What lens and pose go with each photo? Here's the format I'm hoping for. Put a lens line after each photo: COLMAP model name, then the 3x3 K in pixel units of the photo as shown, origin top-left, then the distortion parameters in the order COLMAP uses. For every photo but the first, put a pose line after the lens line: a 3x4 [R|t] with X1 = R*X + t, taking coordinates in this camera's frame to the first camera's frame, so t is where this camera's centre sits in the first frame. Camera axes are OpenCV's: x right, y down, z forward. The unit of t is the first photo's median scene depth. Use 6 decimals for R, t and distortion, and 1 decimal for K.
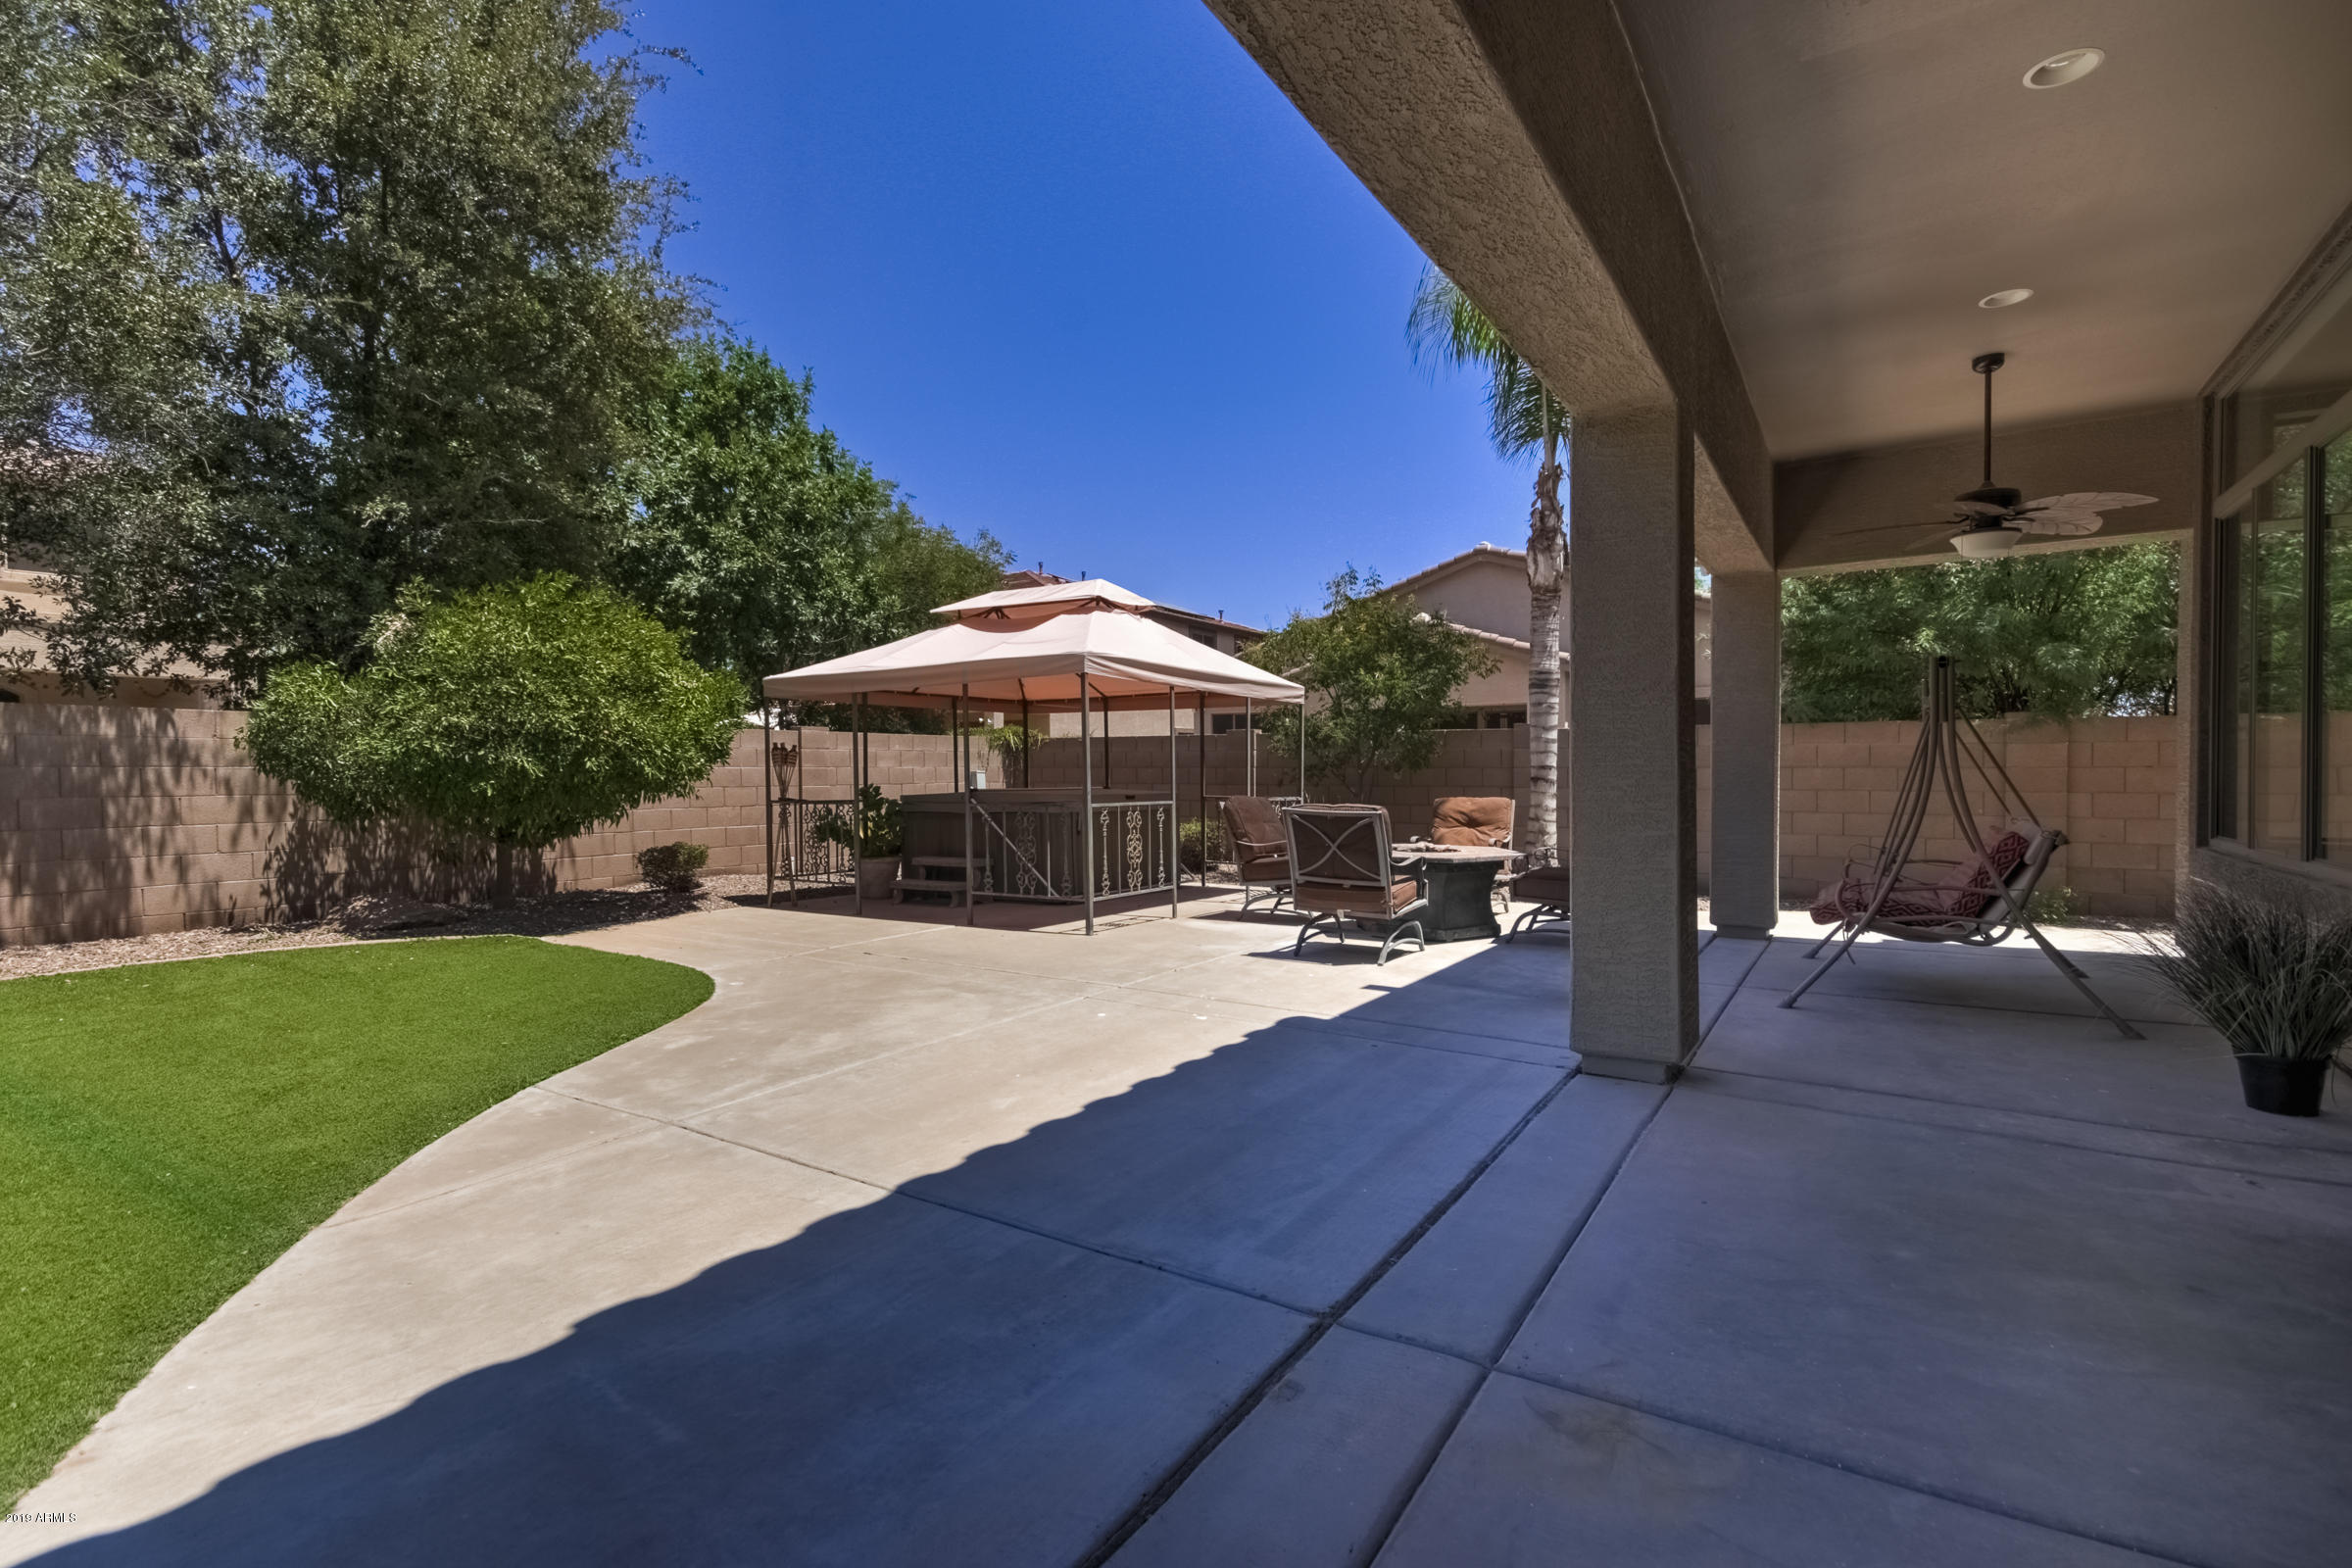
lens RADIAL K [[1081.2, 0, 1162.2], [0, 1081.2, 789.8], [0, 0, 1]] dist [0.014716, -0.000658]
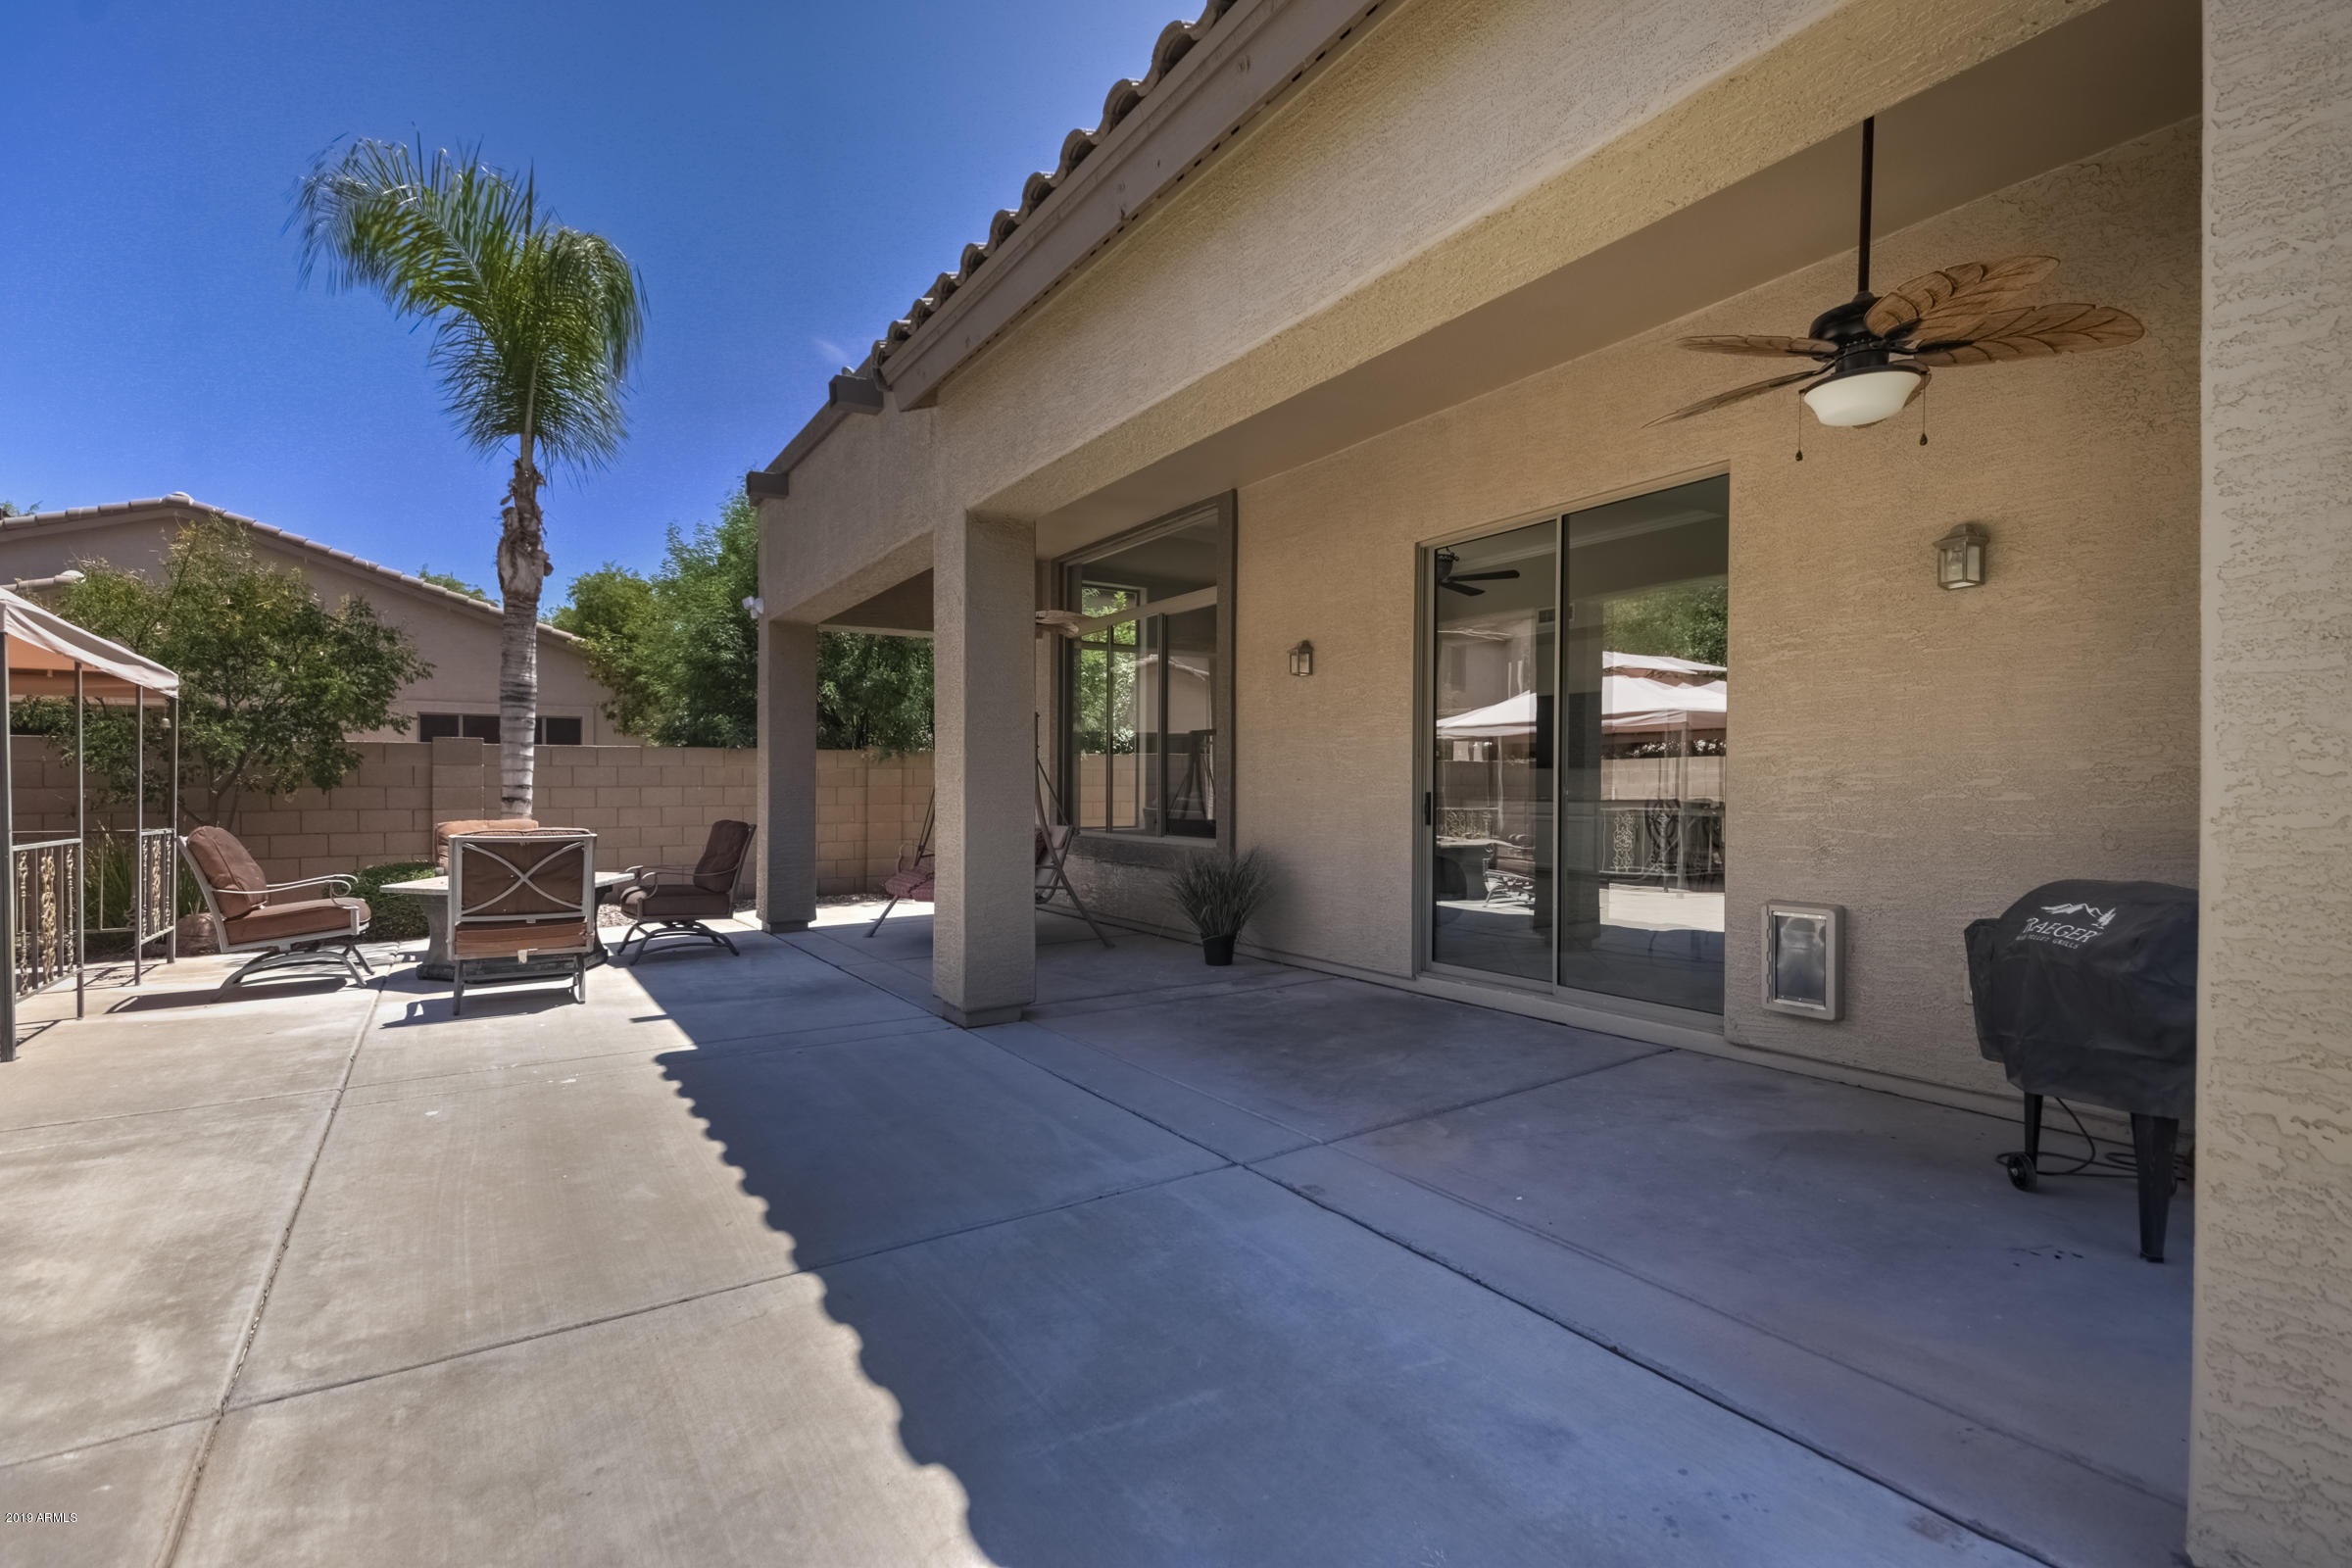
lens RADIAL K [[1086.2, 0, 1173.2], [0, 1086.2, 774.6], [0, 0, 1]] dist [0.015138, -0.000598]
pose [[0.403811, 0.010317, 0.914784, -0.382757], [0.019350, 0.999616, -0.019816, -0.002150], [-0.914638, 0.025703, 0.403457, 0.150026]]
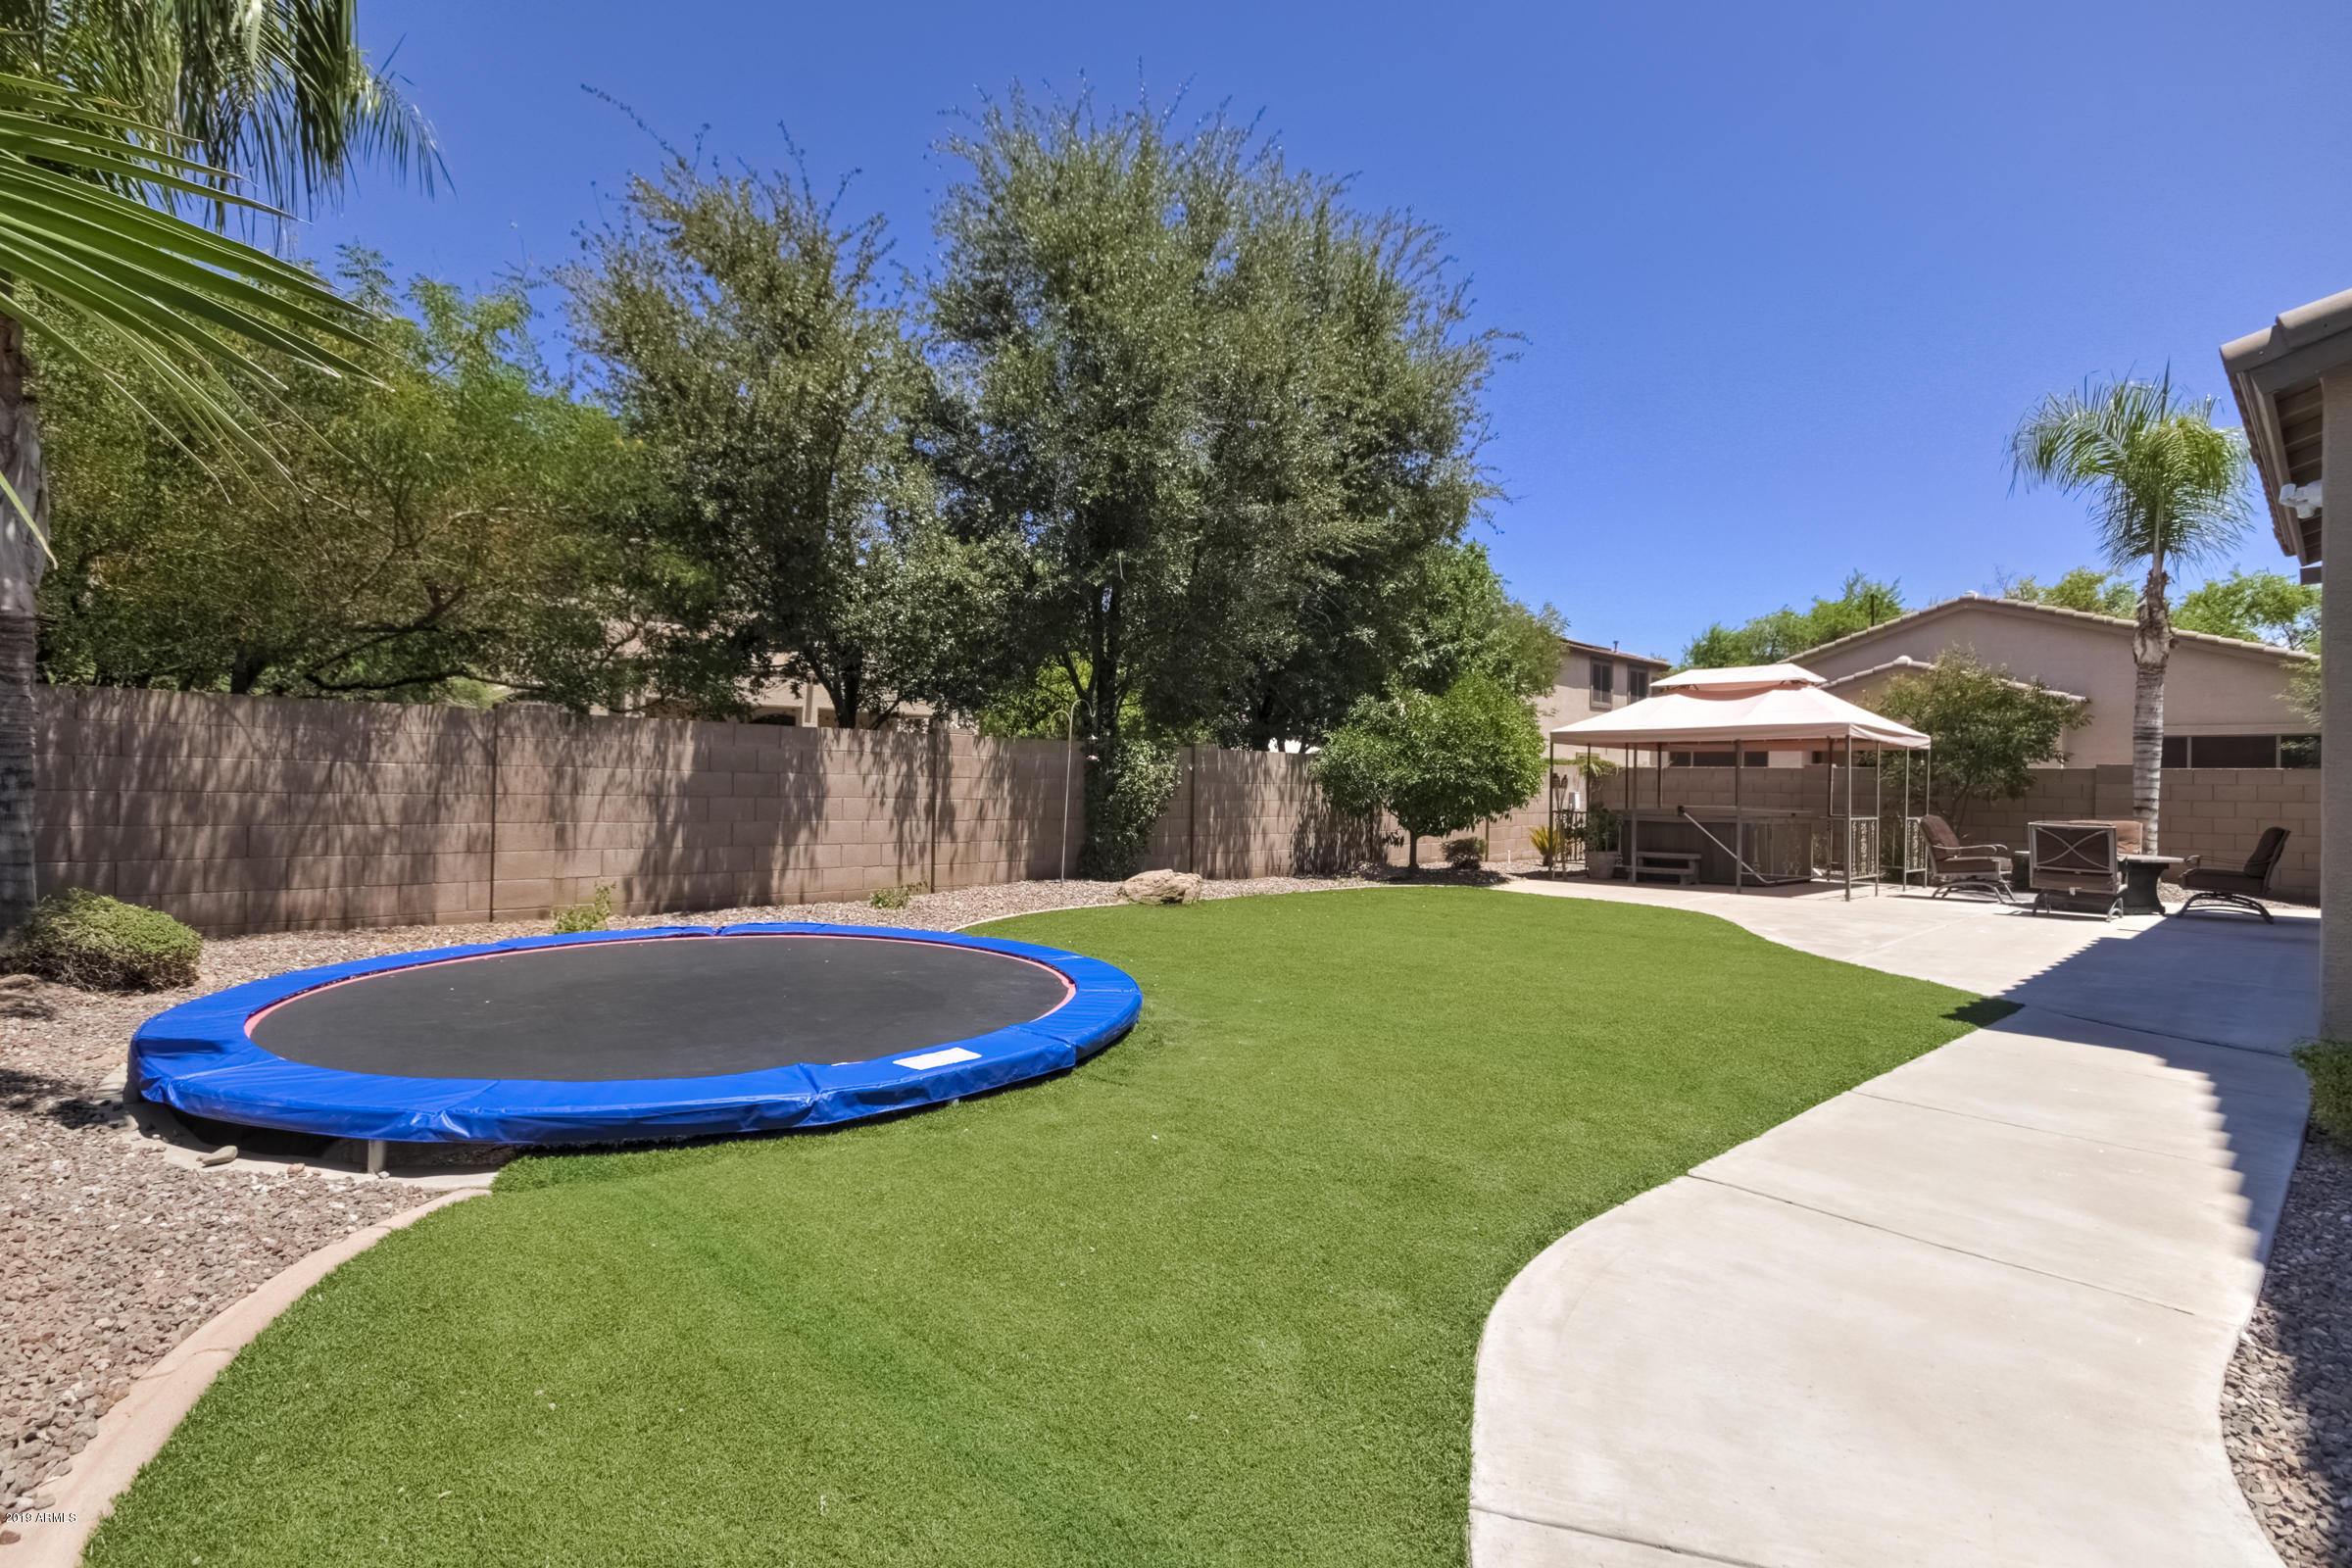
lens RADIAL K [[1081.2, 0, 1162.2], [0, 1081.2, 789.8], [0, 0, 1]] dist [0.014716, -0.000658]
pose [[0.970116, 0.019128, -0.241885, -0.677168], [-0.022512, 0.999683, -0.011236, 0.012909], [0.241593, 0.016346, 0.970240, -0.808124]]
